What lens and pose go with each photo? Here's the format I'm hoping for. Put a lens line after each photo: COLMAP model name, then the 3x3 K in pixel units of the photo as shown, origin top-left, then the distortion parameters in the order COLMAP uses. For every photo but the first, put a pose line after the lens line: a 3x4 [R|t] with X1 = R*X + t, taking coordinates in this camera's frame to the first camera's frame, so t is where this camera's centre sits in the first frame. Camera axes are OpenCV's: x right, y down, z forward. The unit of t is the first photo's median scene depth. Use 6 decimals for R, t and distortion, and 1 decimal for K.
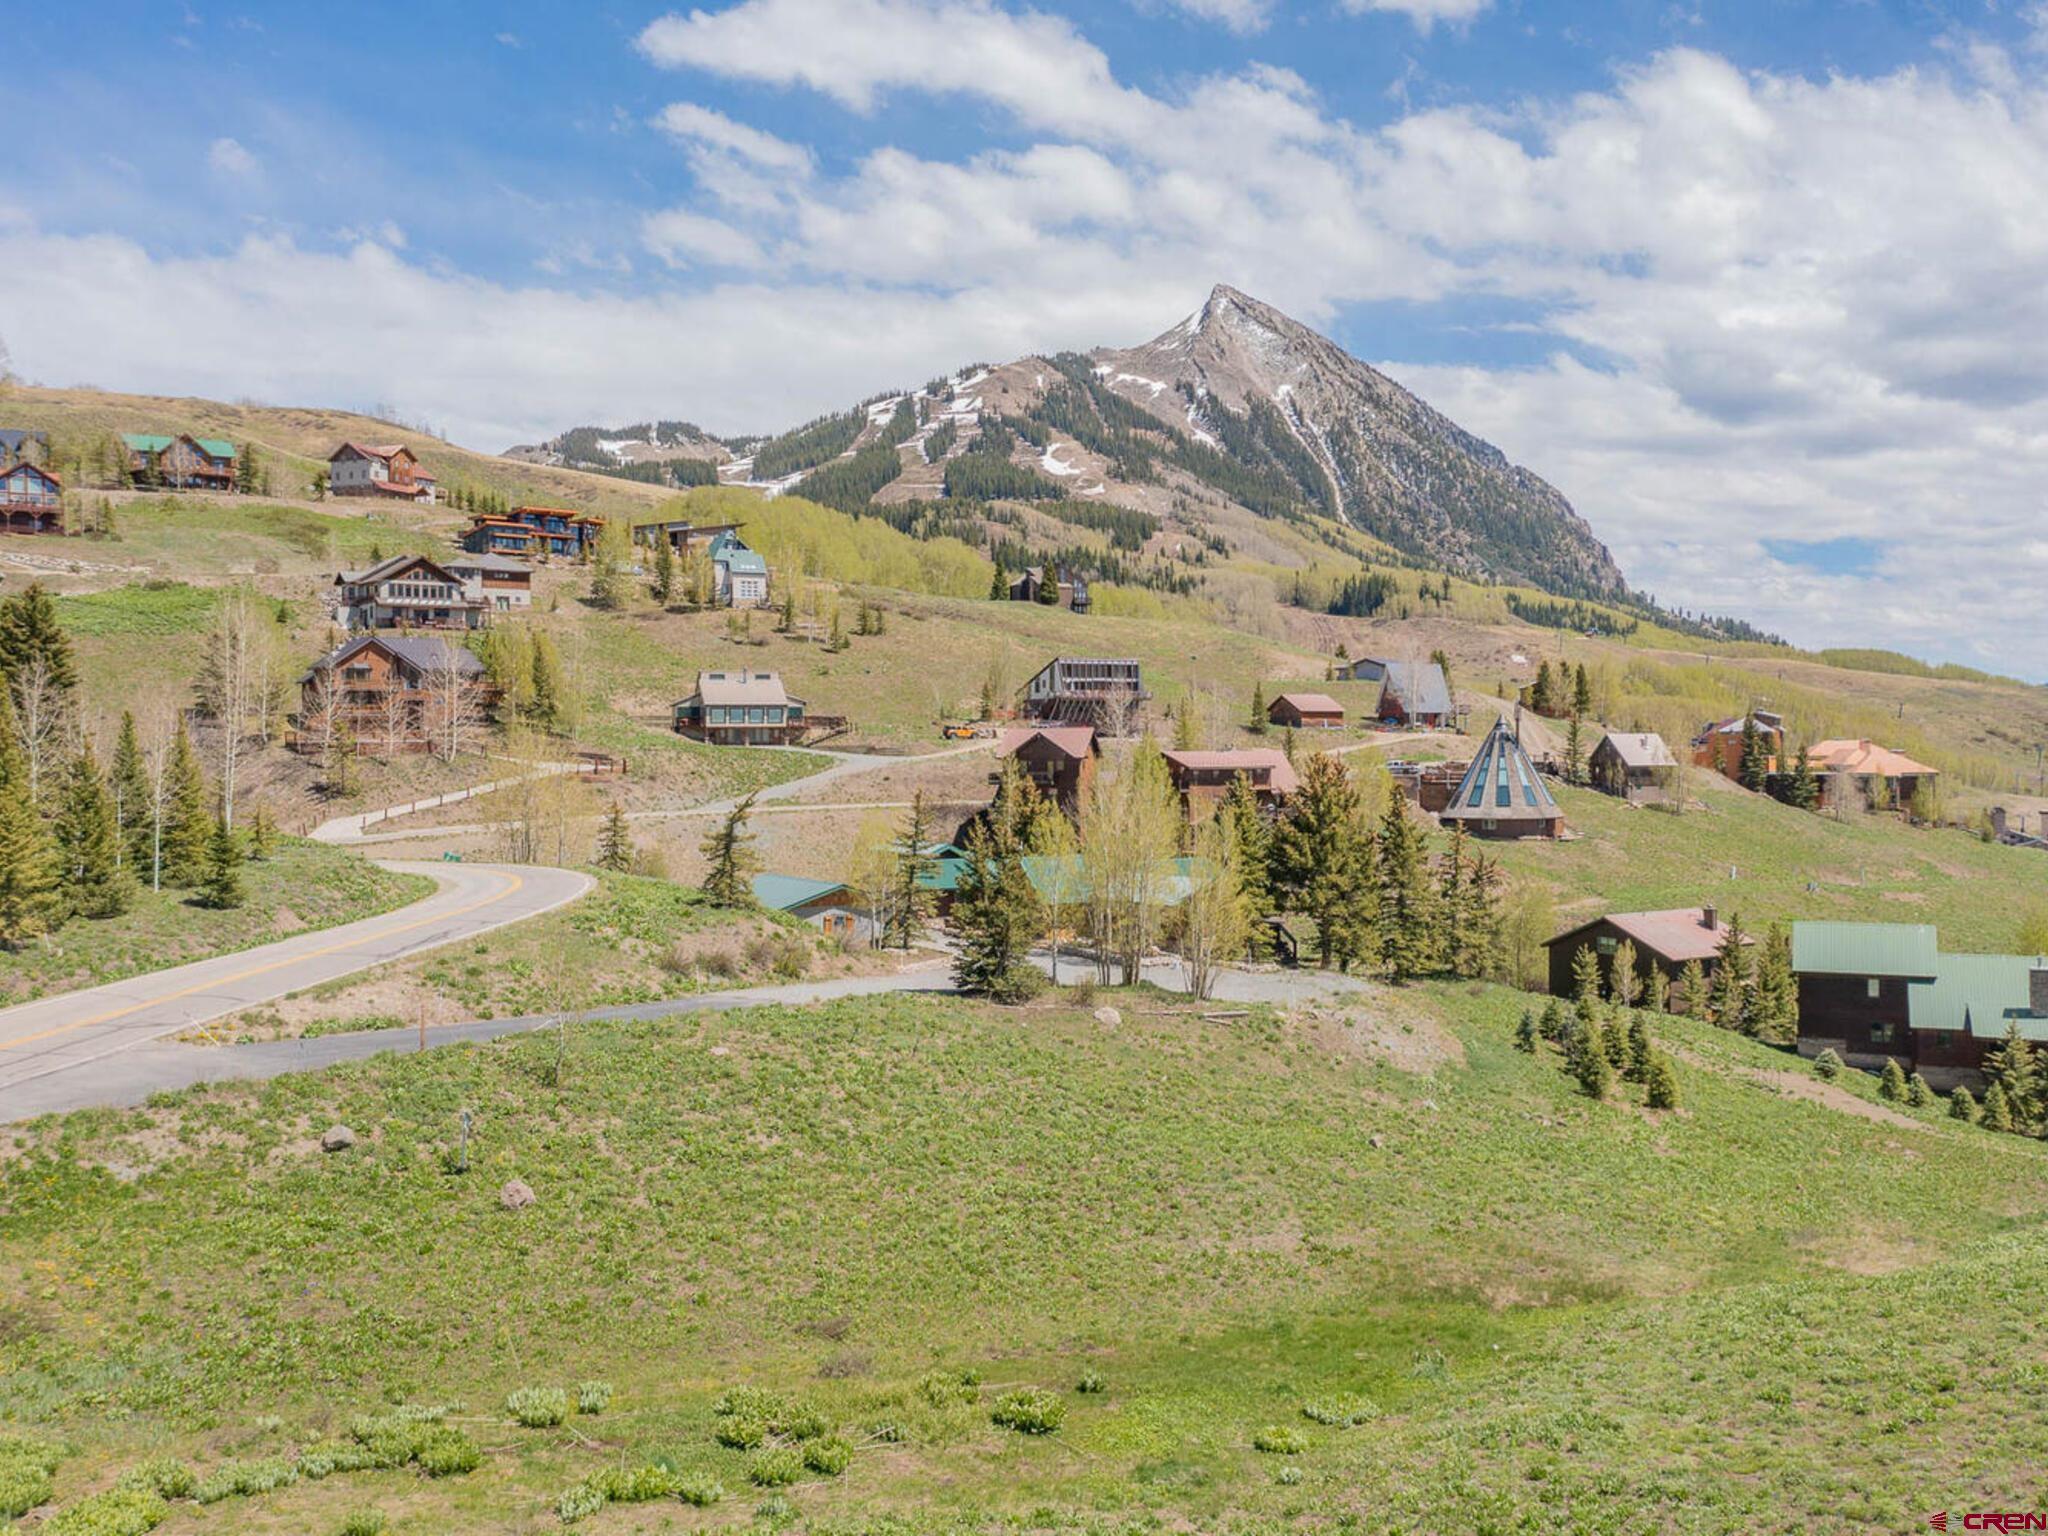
lens RADIAL K [[1833.8, 0, 1011.5], [0, 1833.8, 753.9], [0, 0, 1]] dist [-0.006295, 0.000064]
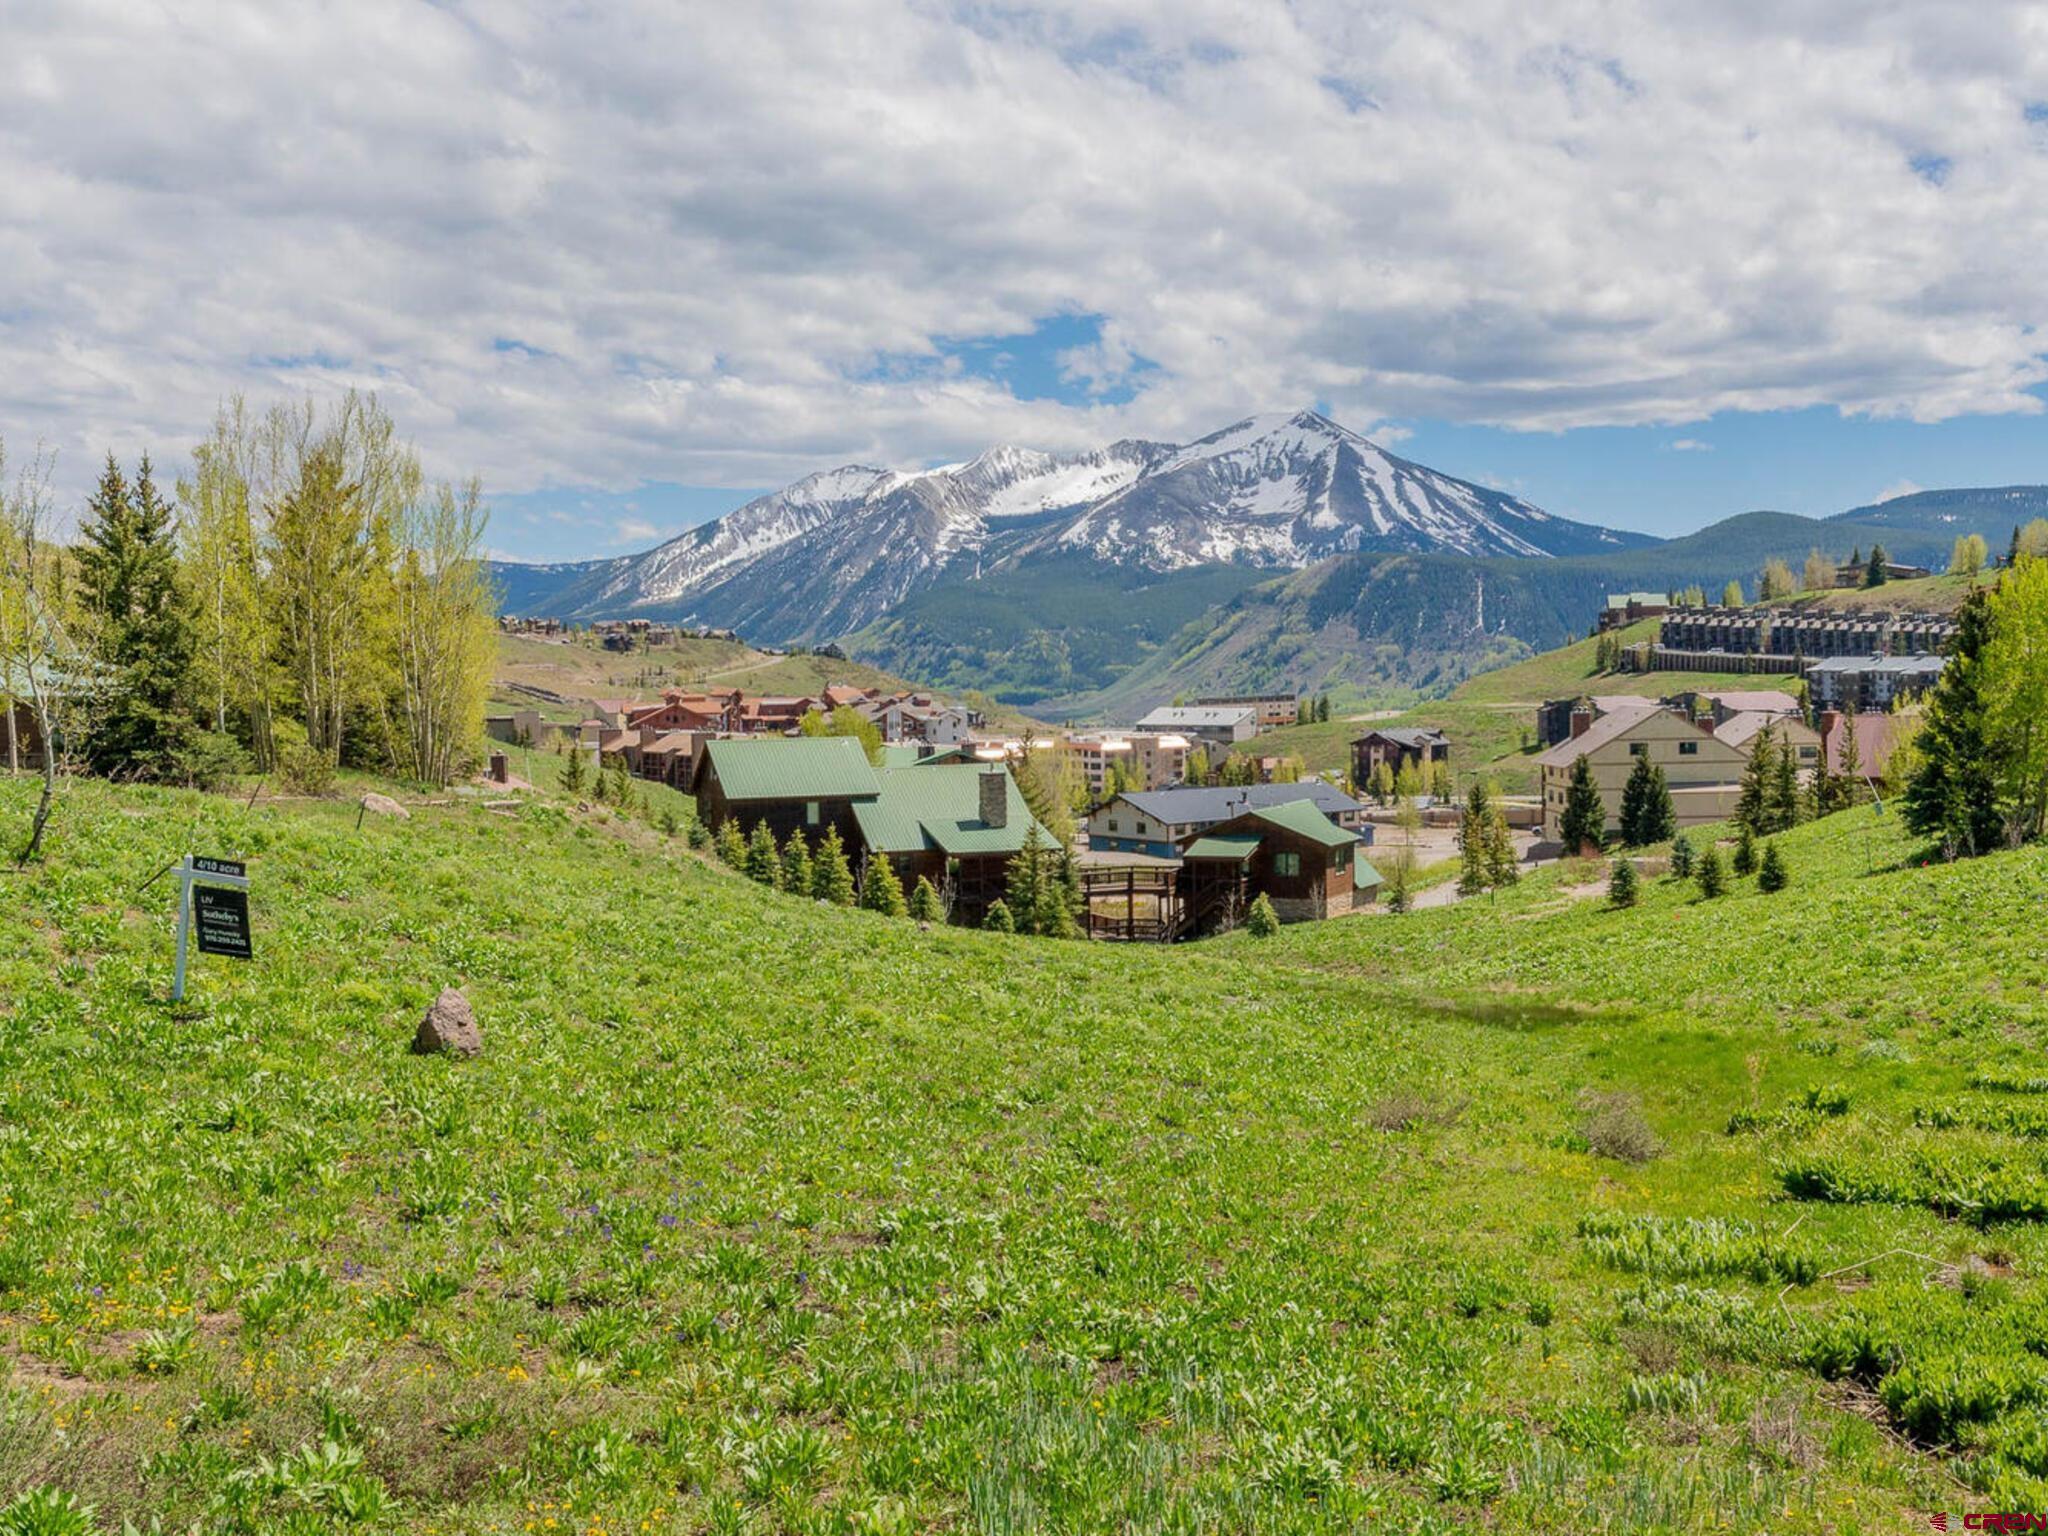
lens RADIAL K [[2306.3, 0, 1014.9], [0, 2306.3, 807.8], [0, 0, 1]] dist [-0.000757, 0.000000]
pose [[0.684806, -0.053725, 0.726742, -0.096394], [0.015272, 0.998118, 0.059396, 0.028787], [-0.728565, -0.029576, 0.684338, 0.098853]]
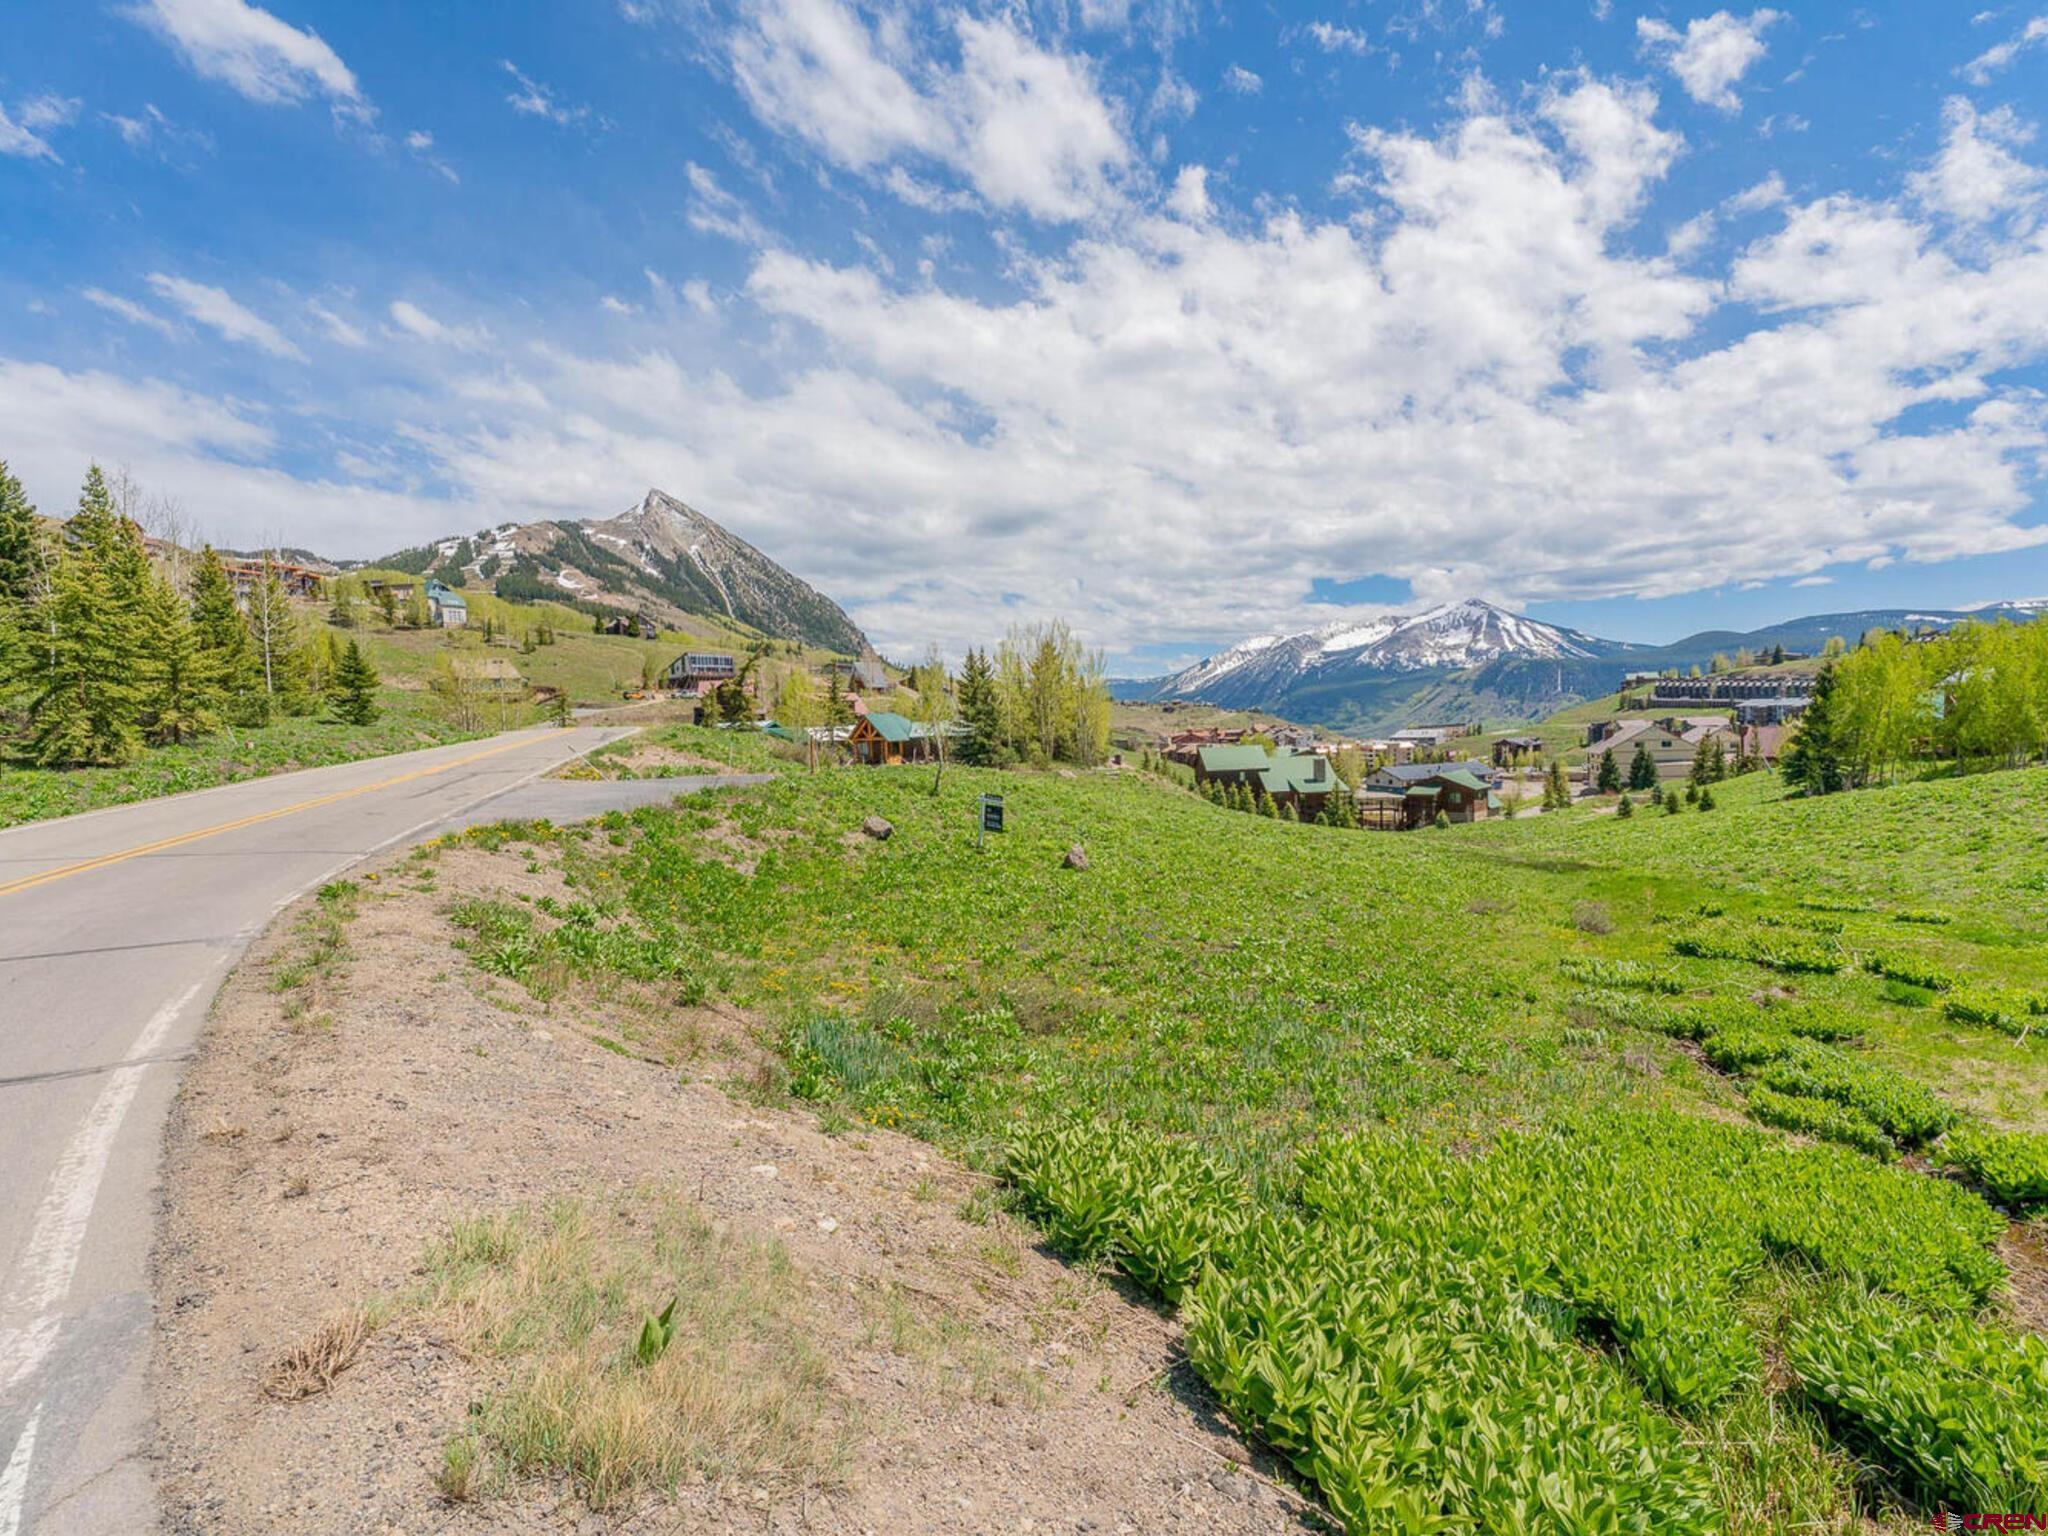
lens RADIAL K [[910.6, 0, 1010.3], [0, 910.6, 789.7], [0, 0, 1]] dist [0.000623, -0.001216]
pose [[0.889143, -0.065696, 0.452889, -0.094566], [0.039807, 0.996994, 0.066474, 0.028781], [-0.455894, -0.041077, 0.889086, 0.096518]]
